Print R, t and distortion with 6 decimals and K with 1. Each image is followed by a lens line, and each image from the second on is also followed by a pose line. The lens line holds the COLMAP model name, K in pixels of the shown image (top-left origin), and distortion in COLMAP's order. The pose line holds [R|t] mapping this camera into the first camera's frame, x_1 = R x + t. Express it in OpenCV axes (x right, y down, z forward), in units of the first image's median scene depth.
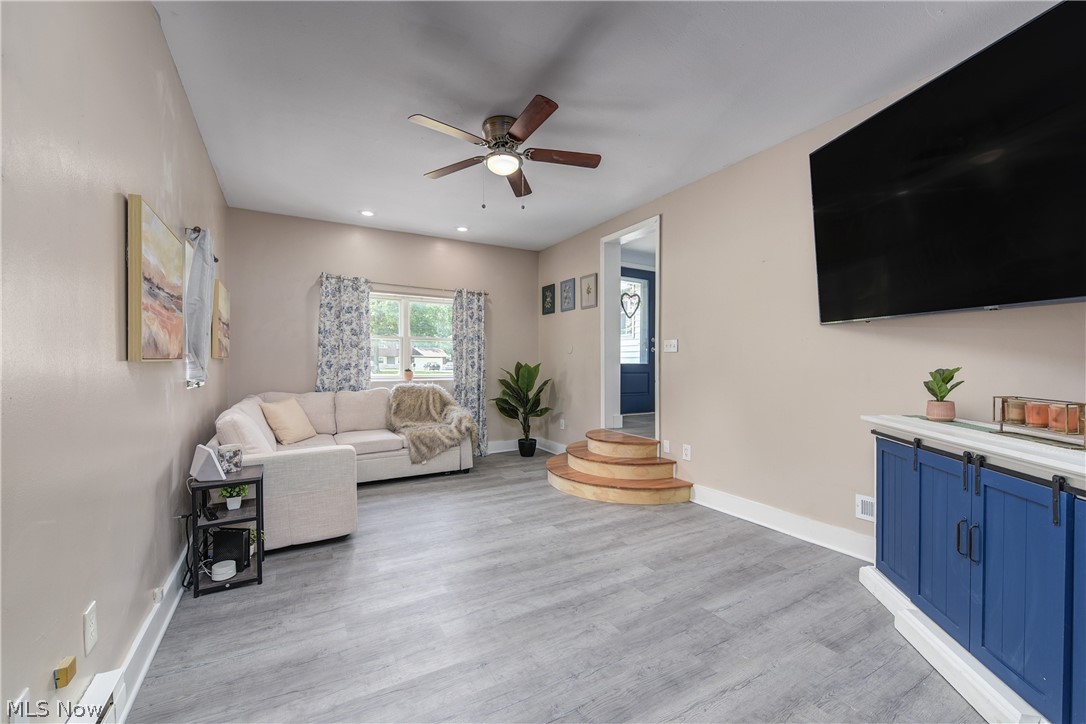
lens RADIAL K [[437.3, 0, 547.0], [0, 437.3, 367.4], [0, 0, 1]] dist [0.000524, 0.000027]
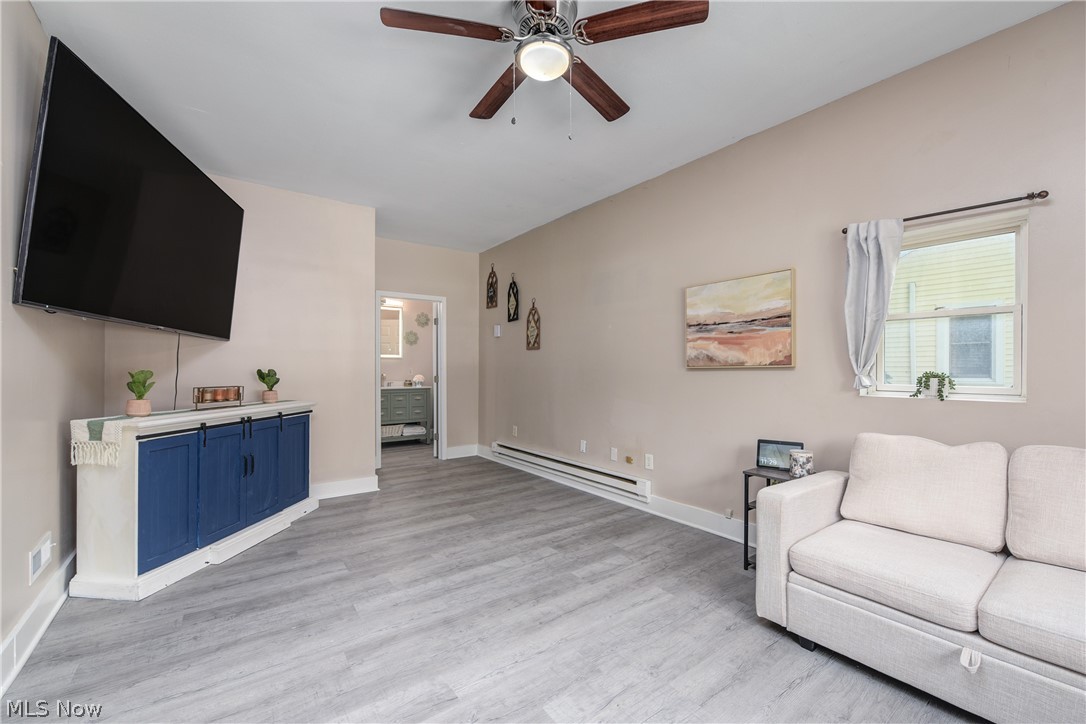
lens RADIAL K [[437.3, 0, 547.0], [0, 437.3, 367.4], [0, 0, 1]] dist [0.000524, 0.000027]
pose [[-0.993584, -0.001046, -0.113090, -0.042011], [-0.001405, 0.999994, 0.003087, -0.010992], [0.113086, 0.003226, -0.993580, 2.104014]]
